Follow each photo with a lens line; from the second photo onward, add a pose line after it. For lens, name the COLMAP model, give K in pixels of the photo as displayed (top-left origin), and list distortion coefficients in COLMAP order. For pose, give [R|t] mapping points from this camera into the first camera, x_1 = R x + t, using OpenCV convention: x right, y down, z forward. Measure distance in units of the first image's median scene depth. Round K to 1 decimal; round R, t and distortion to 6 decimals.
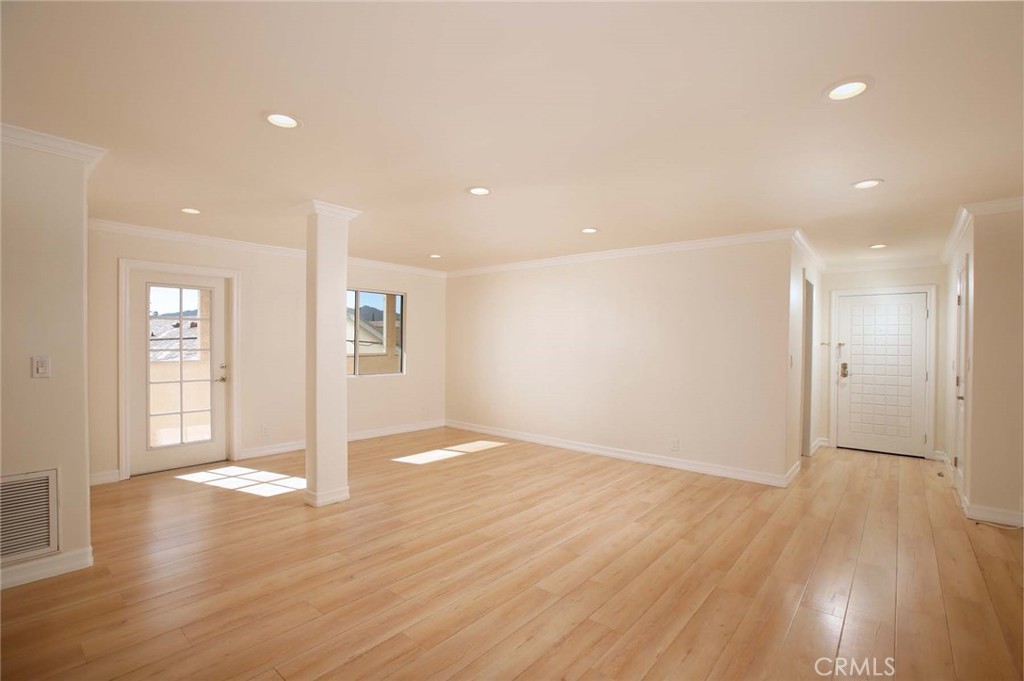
lens RADIAL K [[462.5, 0, 518.2], [0, 462.5, 343.4], [0, 0, 1]] dist [-0.056153, 0.020046]
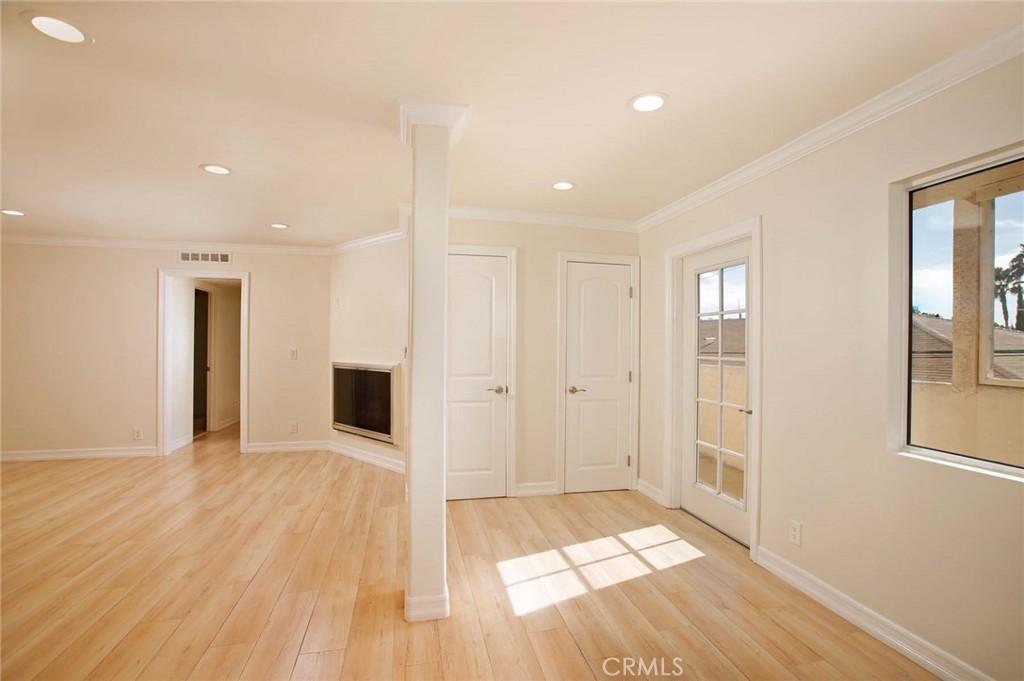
lens RADIAL K [[475.1, 0, 528.7], [0, 475.1, 342.5], [0, 0, 1]] dist [-0.059743, 0.023190]
pose [[-0.592458, -0.010589, -0.805532, 0.008517], [-0.011699, 0.999921, -0.004539, -0.003354], [0.805516, 0.006734, -0.592535, 1.384665]]
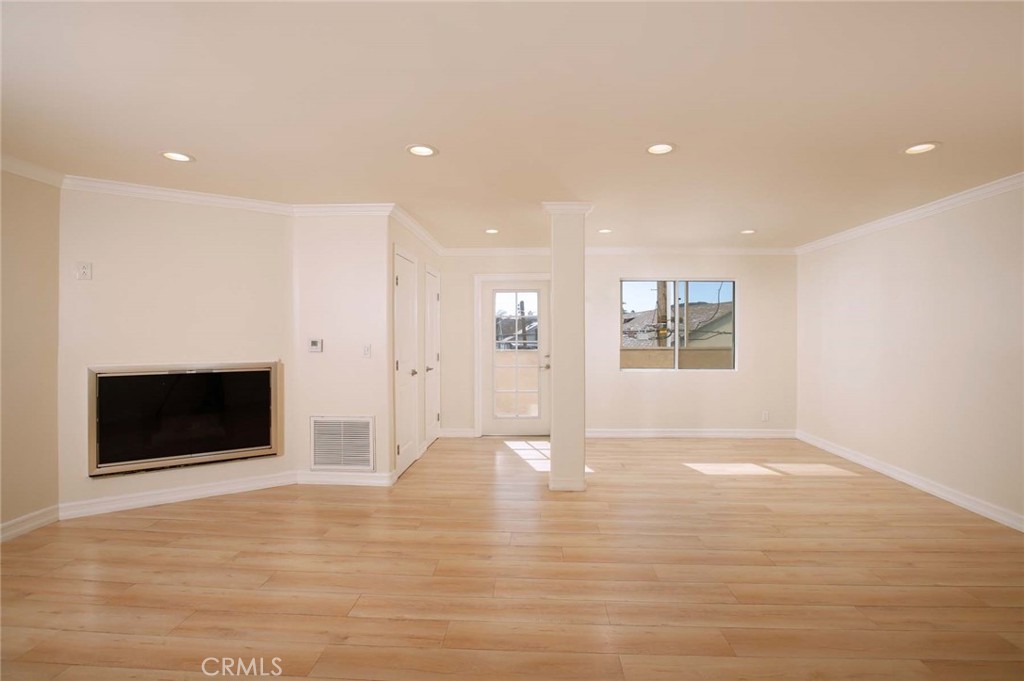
lens RADIAL K [[462.5, 0, 518.2], [0, 462.5, 343.4], [0, 0, 1]] dist [-0.056153, 0.020046]
pose [[0.606308, 0.005564, -0.795210, 0.321197], [0.004789, 0.999932, 0.010647, 0.006752], [0.795215, -0.010264, 0.606240, 0.263245]]
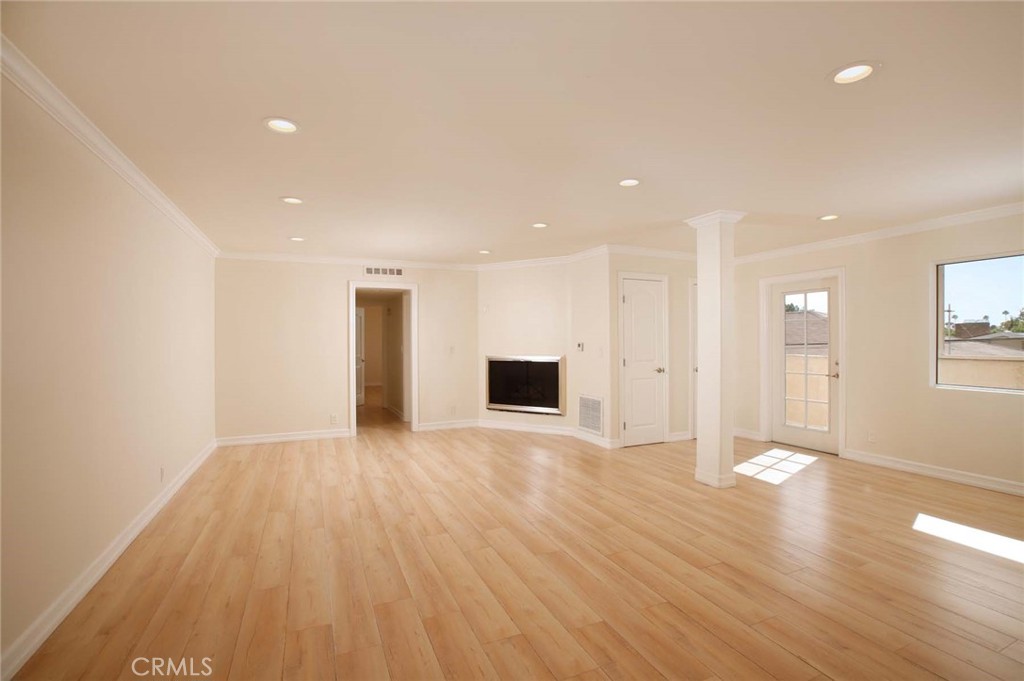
lens RADIAL K [[475.1, 0, 528.7], [0, 475.1, 342.5], [0, 0, 1]] dist [-0.059743, 0.023190]
pose [[-0.422222, -0.001939, -0.906490, 0.747149], [0.000441, 0.999997, -0.002345, 0.007816], [0.906492, -0.001390, -0.422220, 1.002515]]
